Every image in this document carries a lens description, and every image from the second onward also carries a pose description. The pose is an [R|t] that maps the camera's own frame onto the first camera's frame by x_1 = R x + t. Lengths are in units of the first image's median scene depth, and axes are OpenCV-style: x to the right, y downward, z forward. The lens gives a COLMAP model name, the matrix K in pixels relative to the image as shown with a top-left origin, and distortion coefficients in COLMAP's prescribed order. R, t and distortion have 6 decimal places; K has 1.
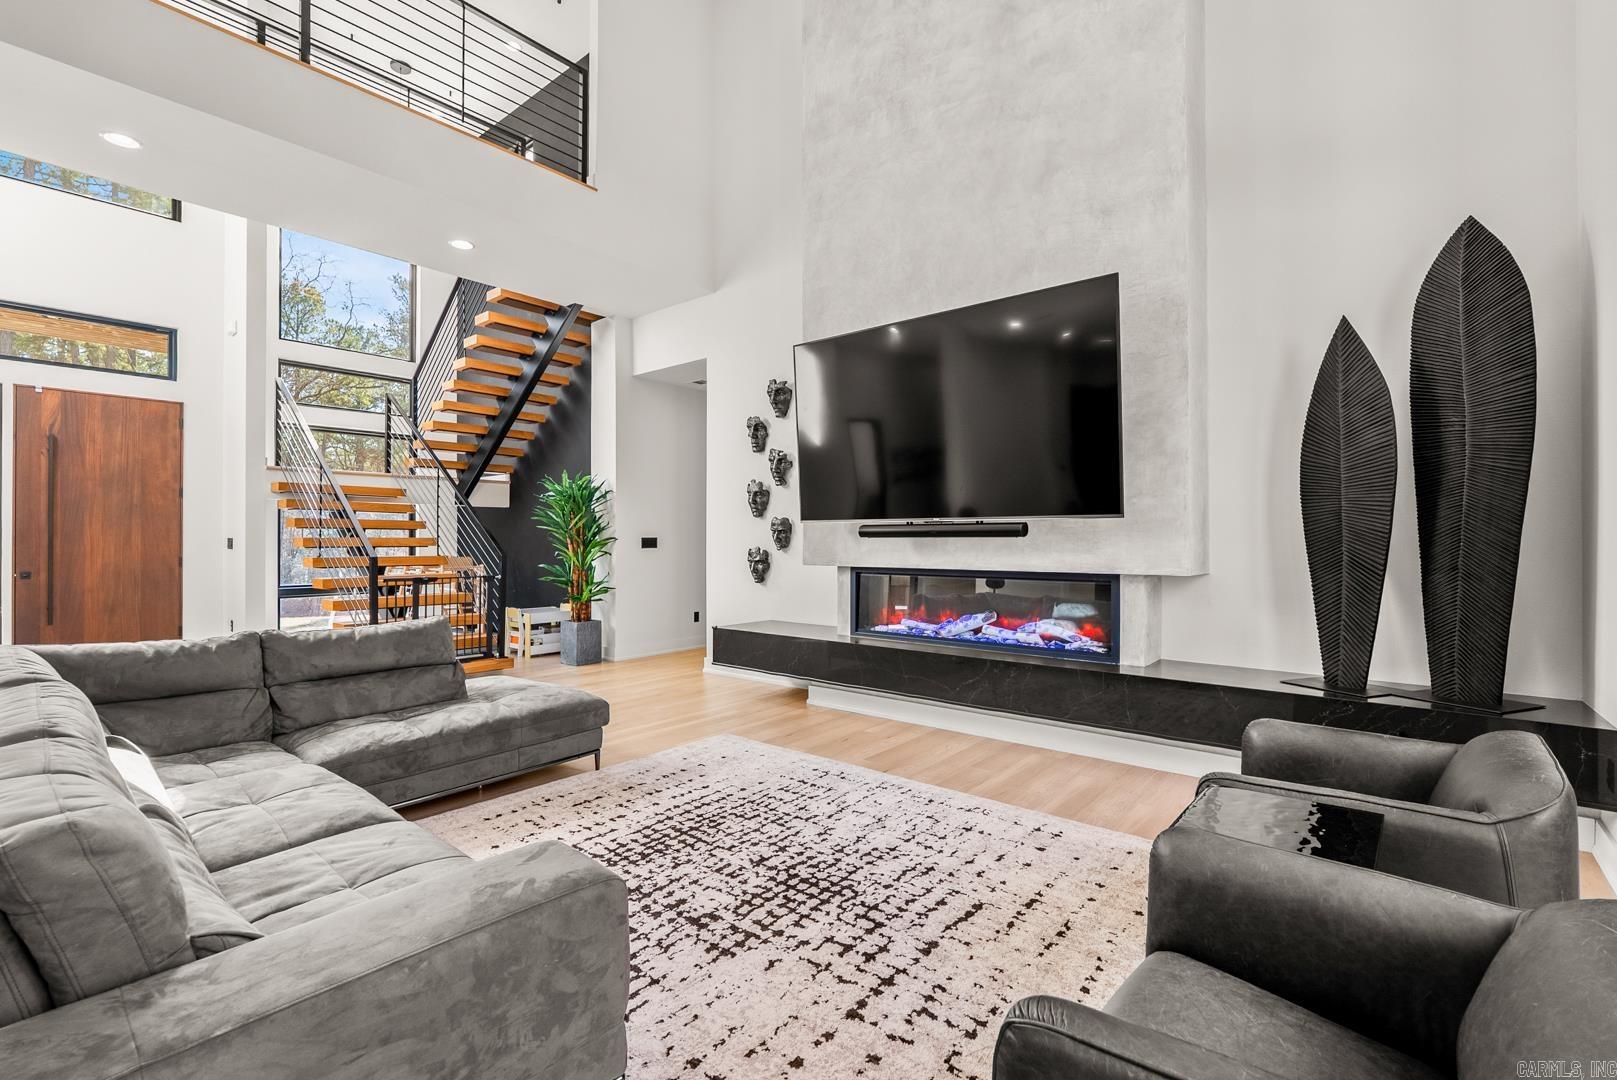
lens RADIAL K [[716.1, 0, 813.0], [0, 716.1, 539.8], [0, 0, 1]] dist [-0.009189, 0.000480]
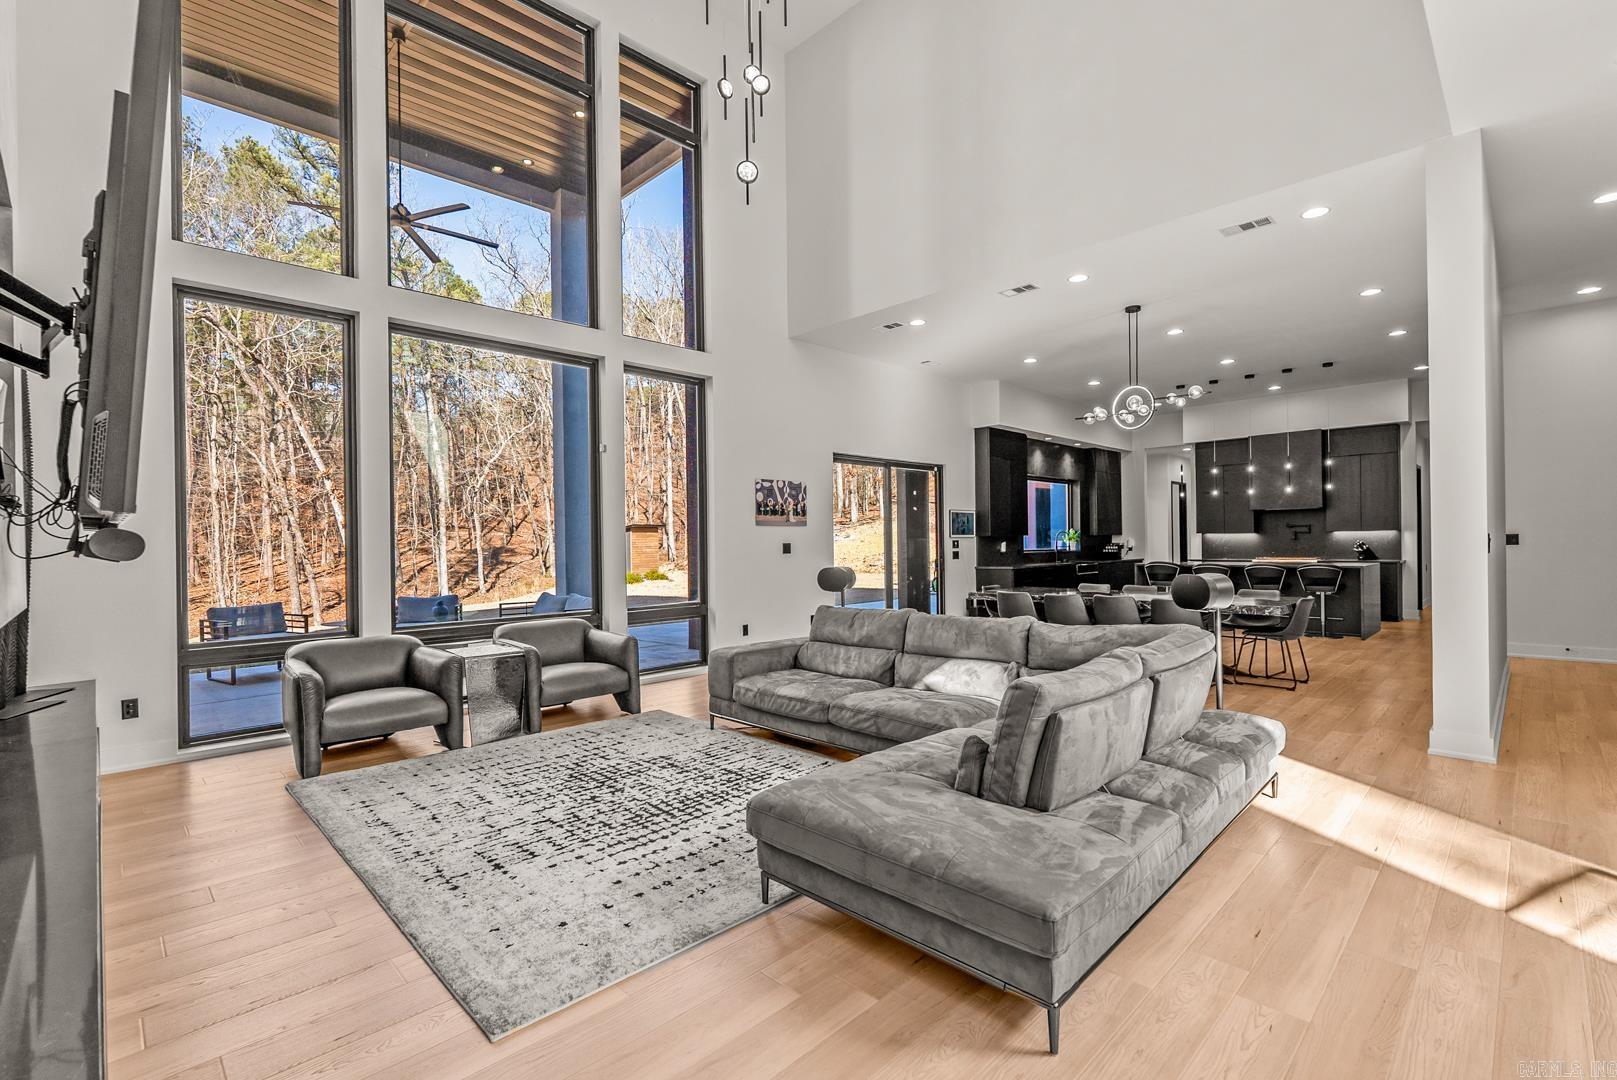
lens RADIAL K [[716.1, 0, 812.5], [0, 716.1, 538.6], [0, 0, 1]] dist [-0.009189, 0.000480]
pose [[-0.995542, 0.013728, 0.093318, -0.431693], [0.013285, 0.999897, -0.005361, -0.009665], [-0.093382, -0.004097, -0.995622, 1.737669]]
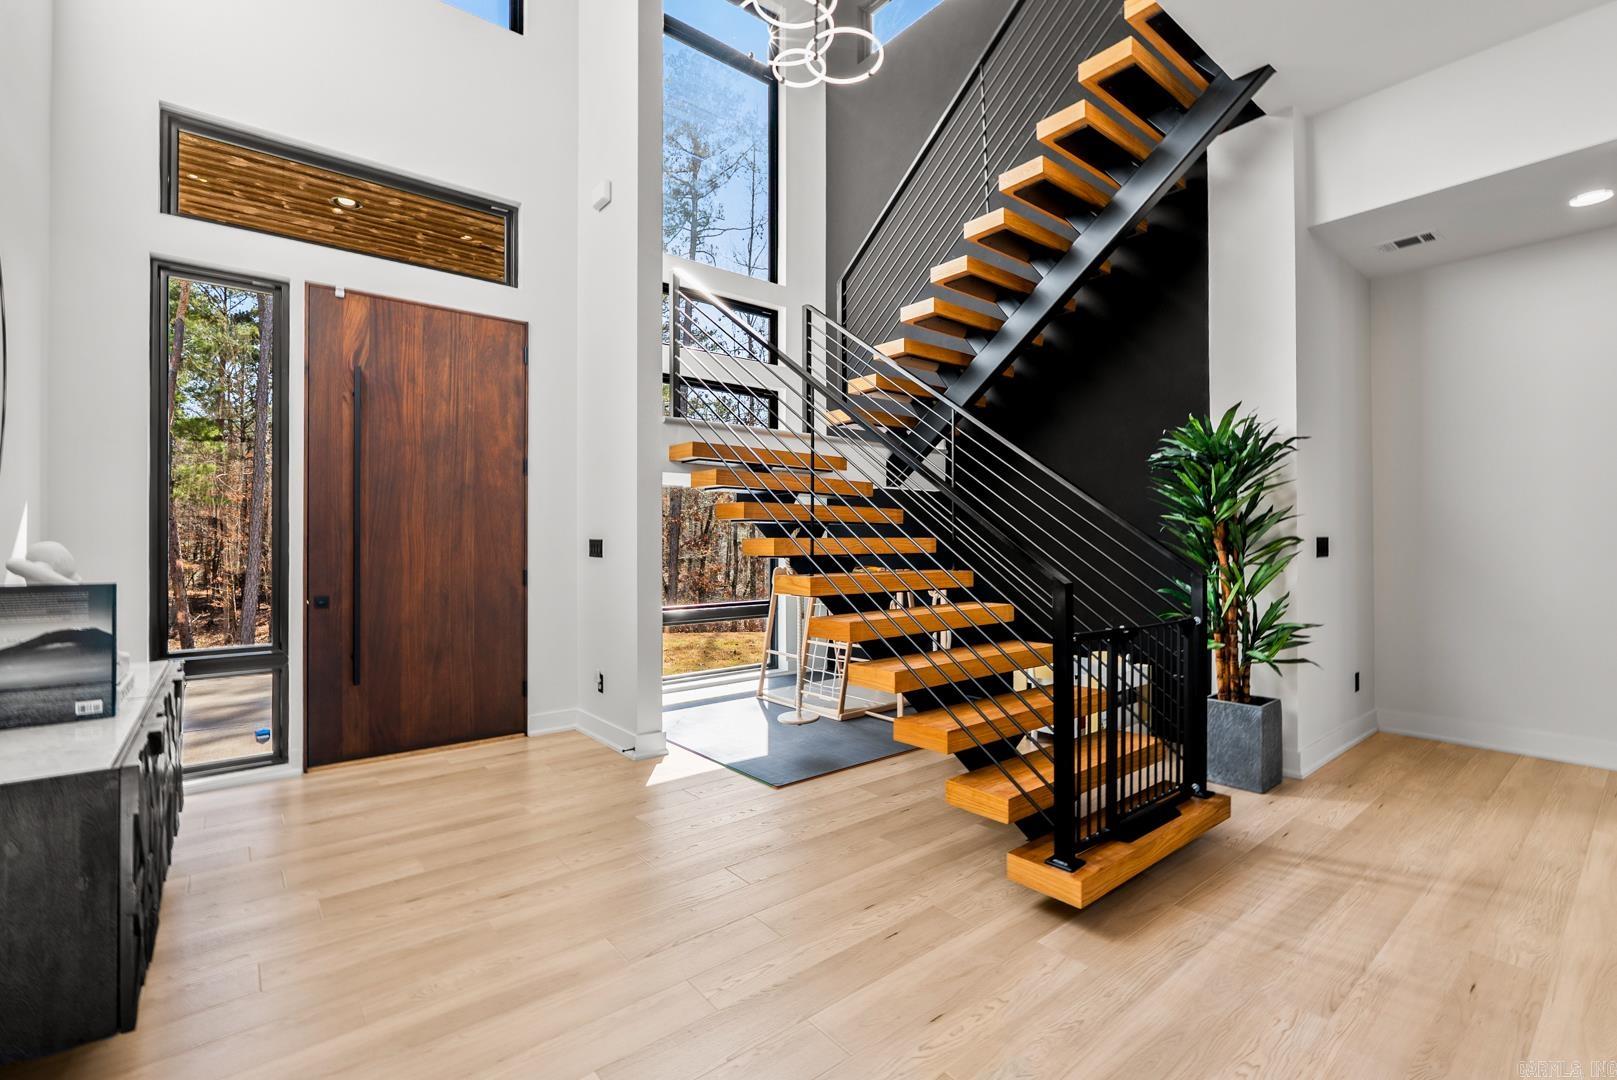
lens RADIAL K [[716.1, 0, 809.6], [0, 716.1, 538.9], [0, 0, 1]] dist [-0.009189, 0.000480]
pose [[0.979957, -0.002260, -0.199197, -1.051519], [0.002384, 0.999997, 0.000381, -0.005493], [0.199195, -0.000849, 0.979959, 0.880122]]
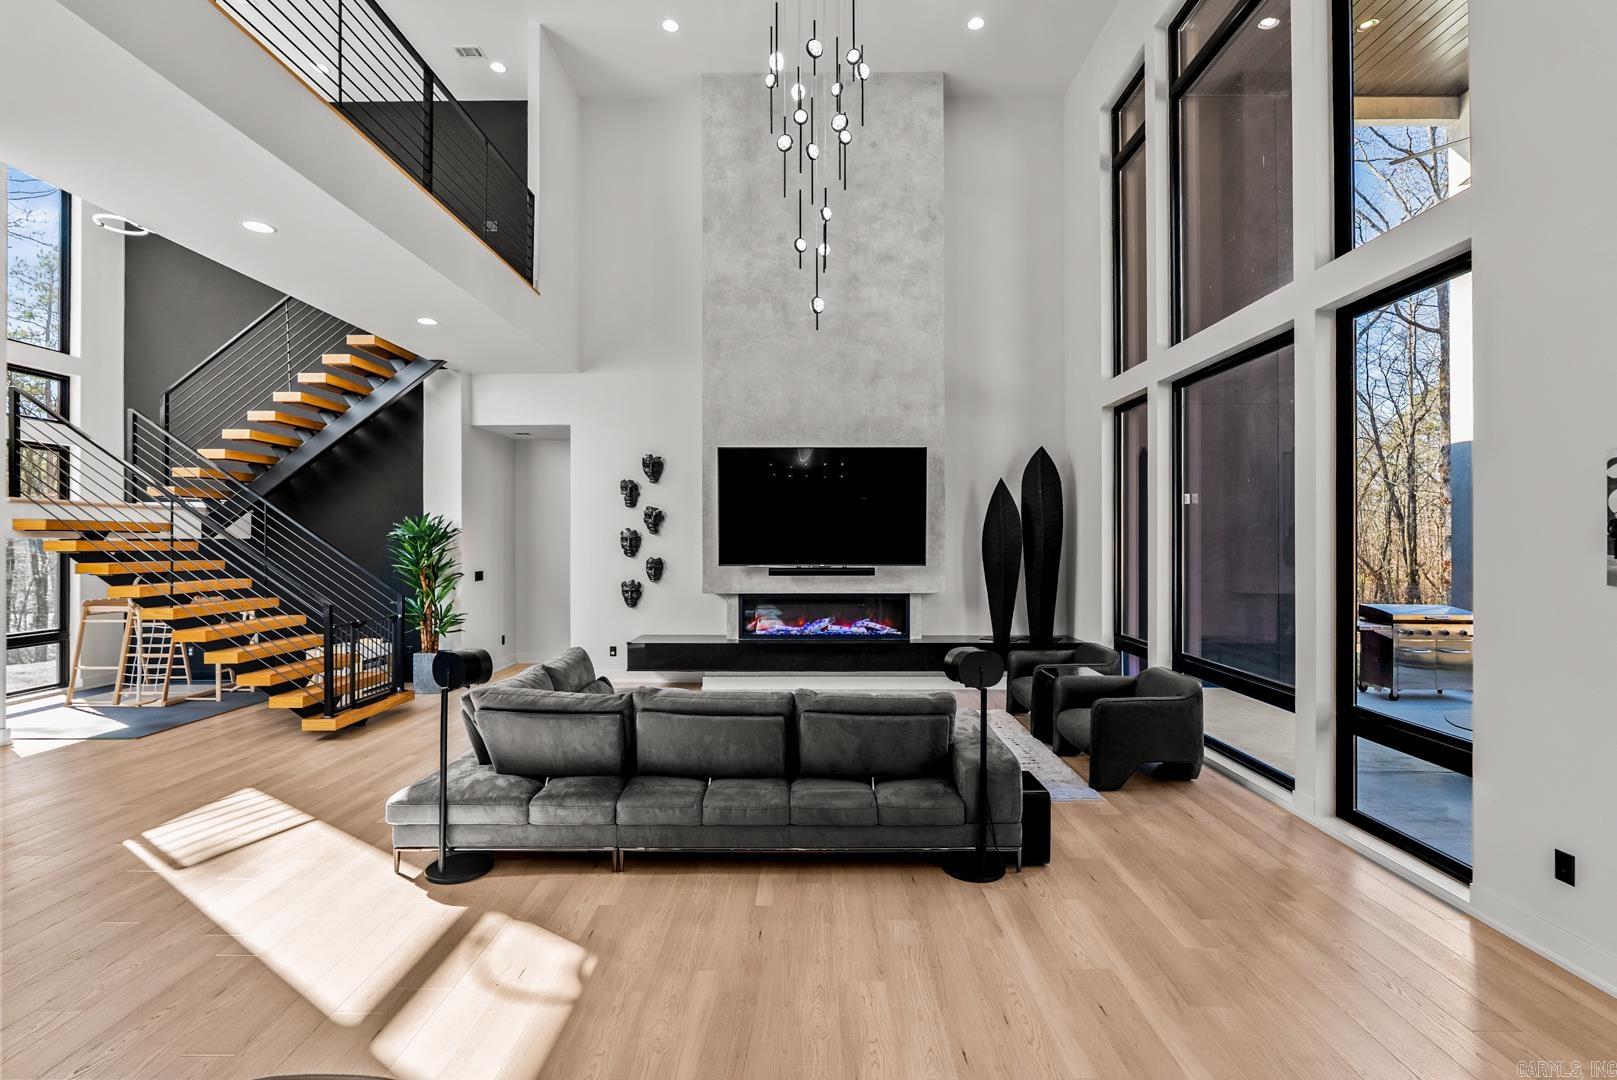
lens RADIAL K [[723.2, 0, 817.2], [0, 723.2, 537.9], [0, 0, 1]] dist [-0.008846, -0.000464]
pose [[0.771446, -0.000980, 0.636294, -1.138911], [0.001337, 0.999999, -0.000082, -0.114306], [-0.636294, 0.000914, 0.771446, -0.402394]]
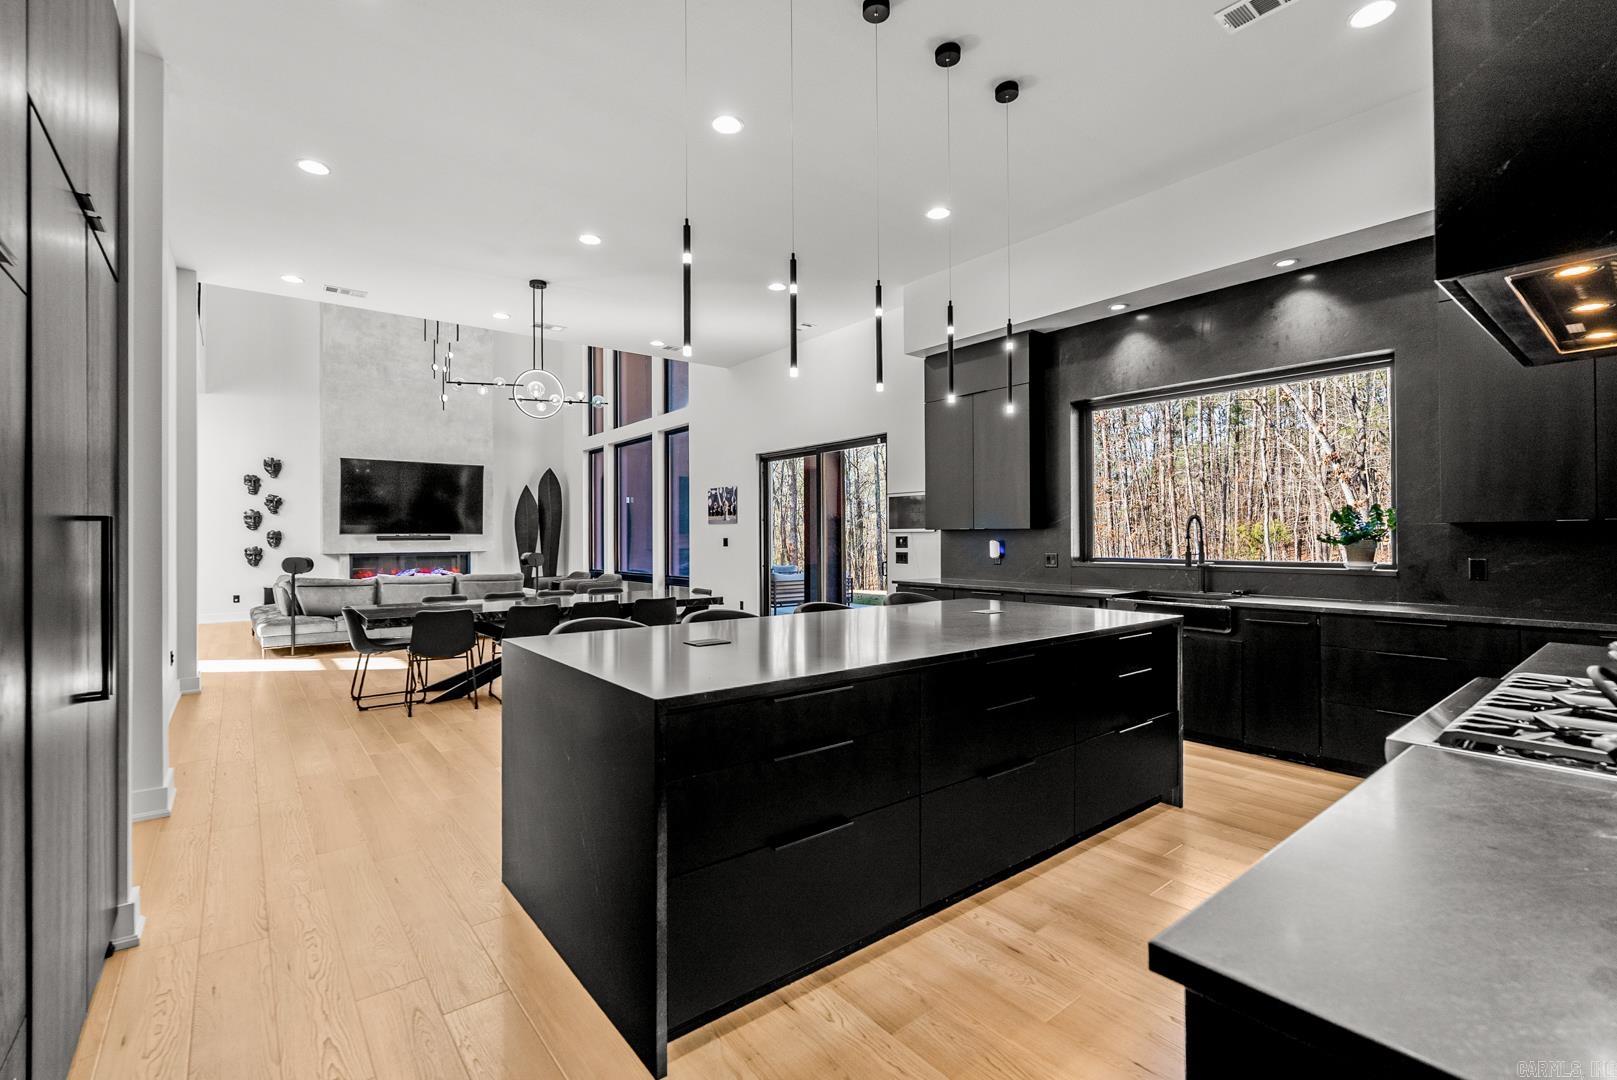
lens RADIAL K [[716.1, 0, 810.4], [0, 716.1, 531.9], [0, 0, 1]] dist [-0.009189, 0.000480]
pose [[0.204943, 0.005551, 0.978758, -2.716356], [0.005691, 0.999960, -0.006863, -0.011085], [-0.978757, 0.006977, 0.204904, -1.314323]]
